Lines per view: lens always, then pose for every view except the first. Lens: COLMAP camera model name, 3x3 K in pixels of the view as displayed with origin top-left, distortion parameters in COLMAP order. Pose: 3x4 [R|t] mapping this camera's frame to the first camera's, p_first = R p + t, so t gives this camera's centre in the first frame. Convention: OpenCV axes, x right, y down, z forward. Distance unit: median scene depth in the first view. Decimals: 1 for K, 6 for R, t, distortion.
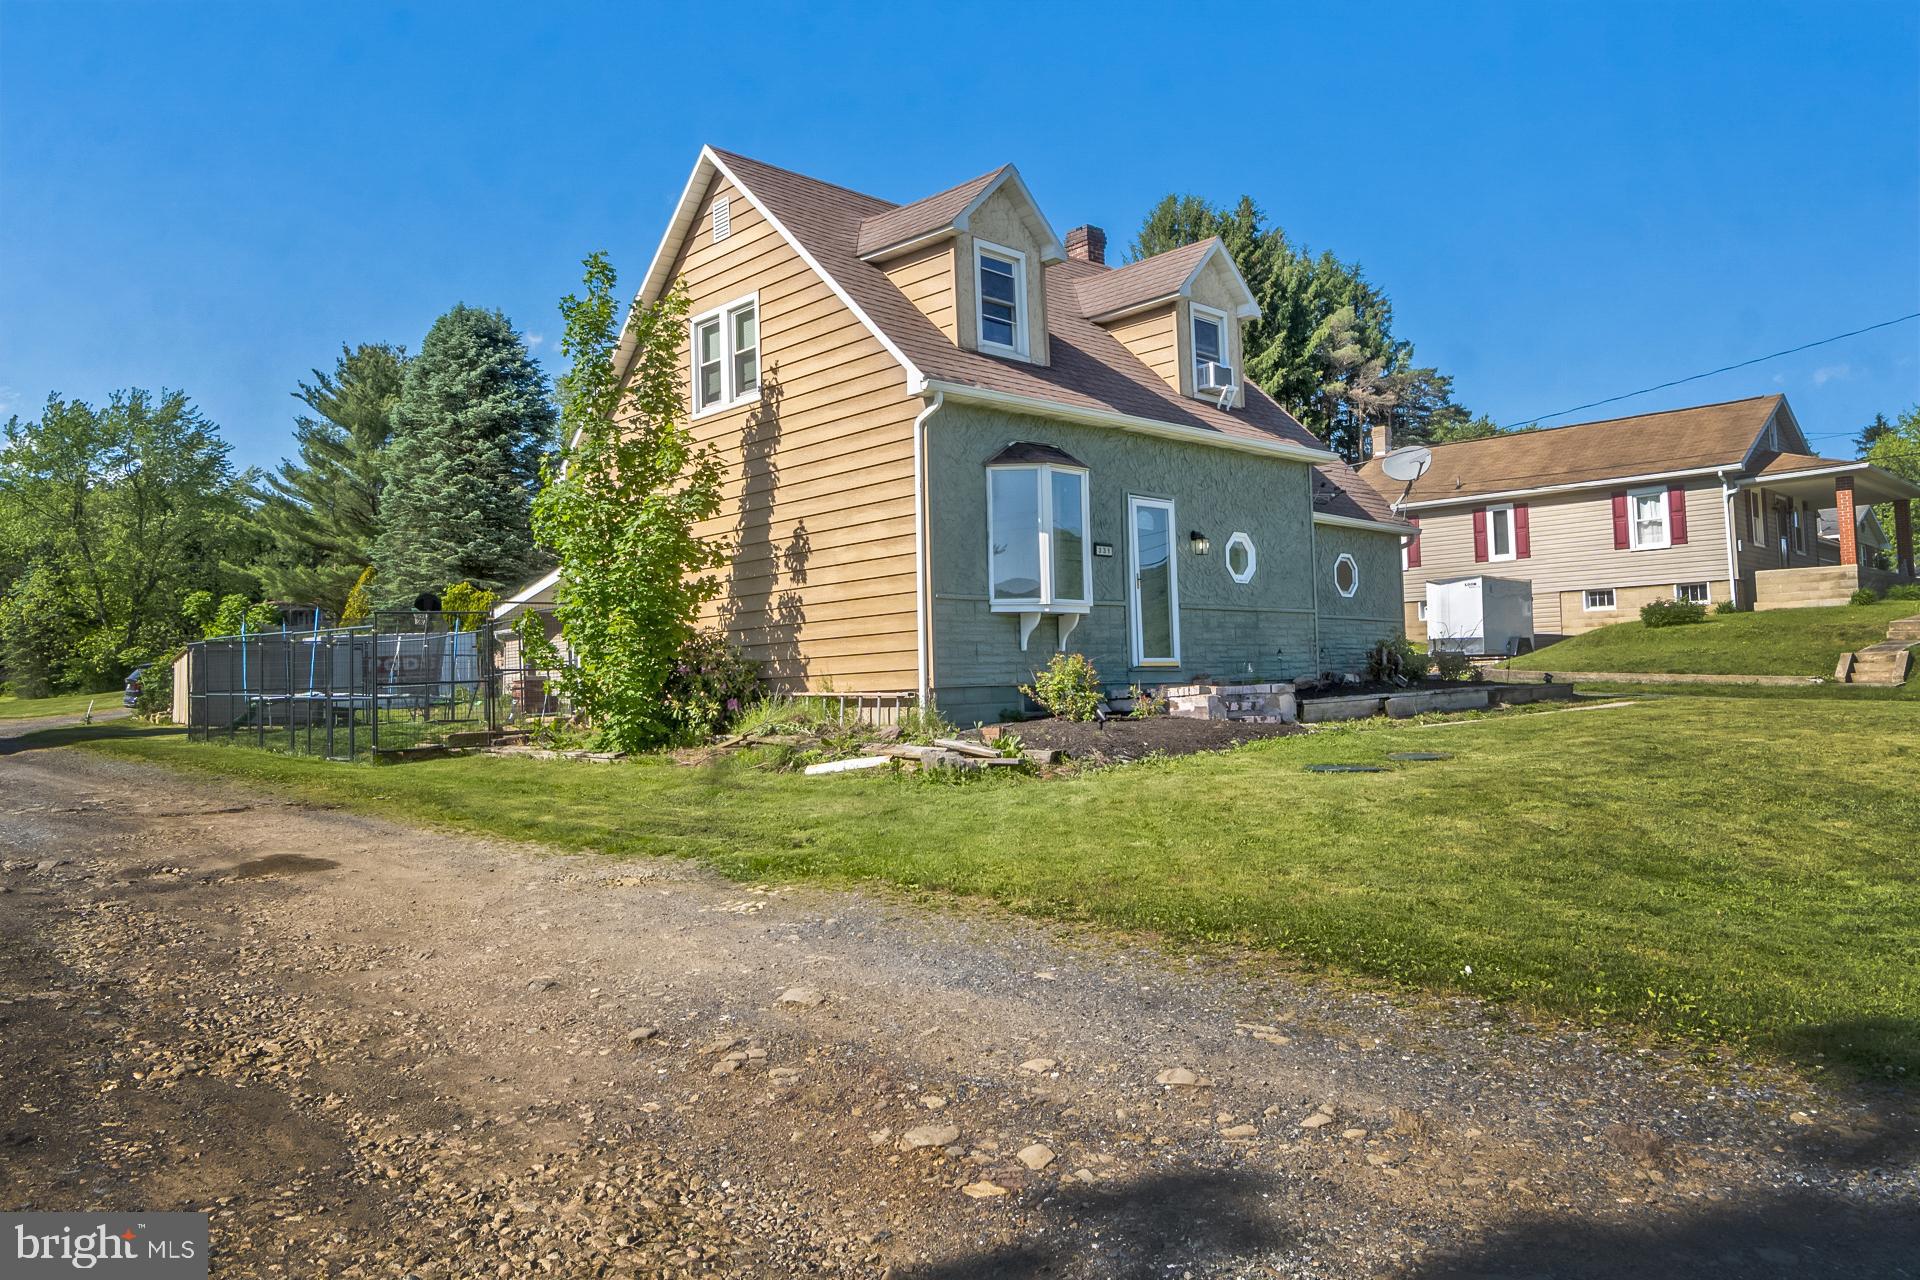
lens RADIAL K [[1270.8, 0, 960.0], [0, 1270.8, 640.0], [0, 0, 1]] dist [0.003877, 0.000050]
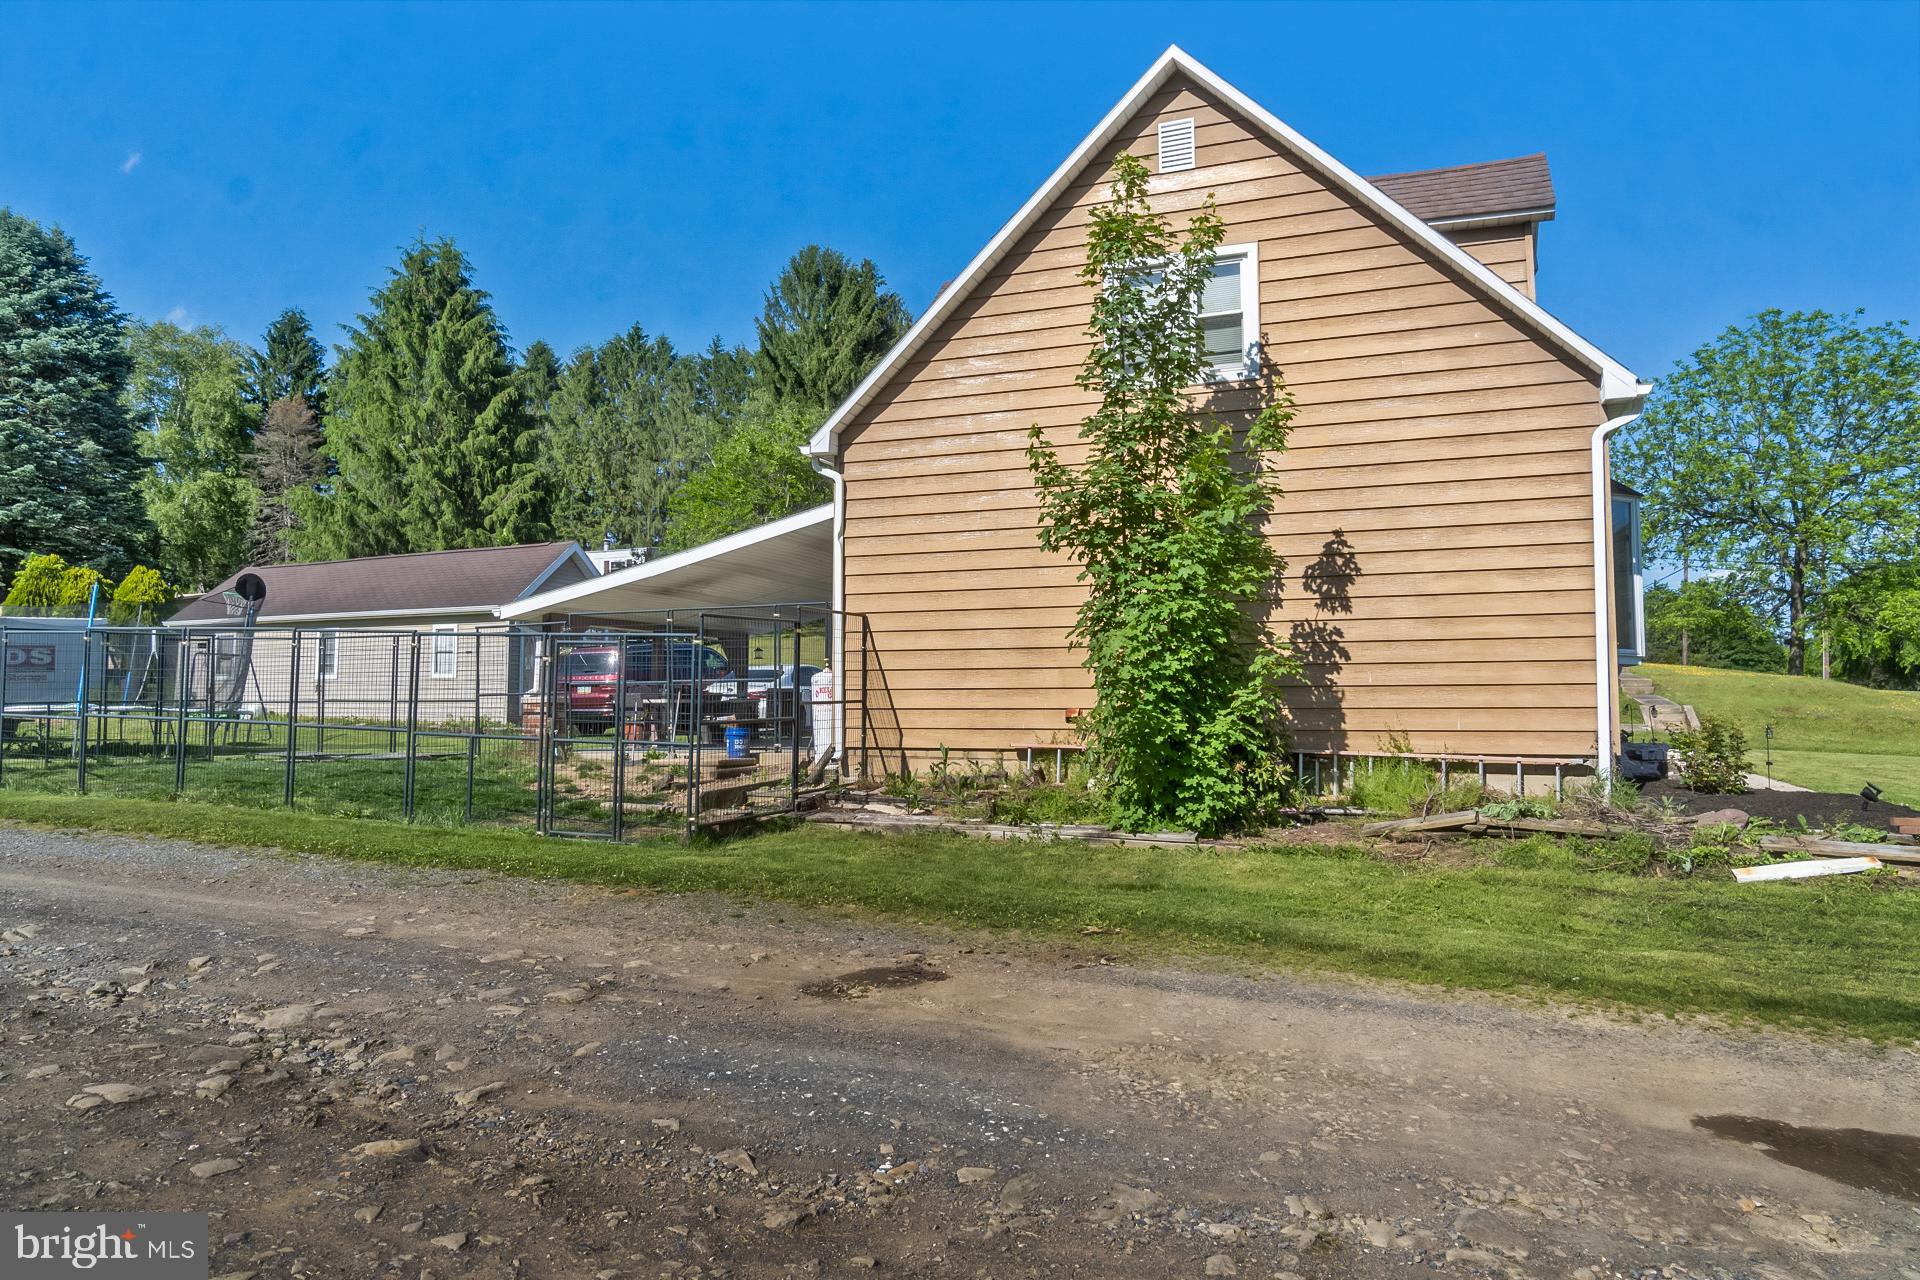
lens RADIAL K [[1149.9, 0, 960.0], [0, 1149.9, 640.0], [0, 0, 1]] dist [0.005566, 0.001737]
pose [[0.913627, 0.049880, 0.403483, -0.128638], [-0.044164, 0.998749, -0.023467, -0.000018], [-0.404148, 0.003621, 0.914686, 0.088126]]
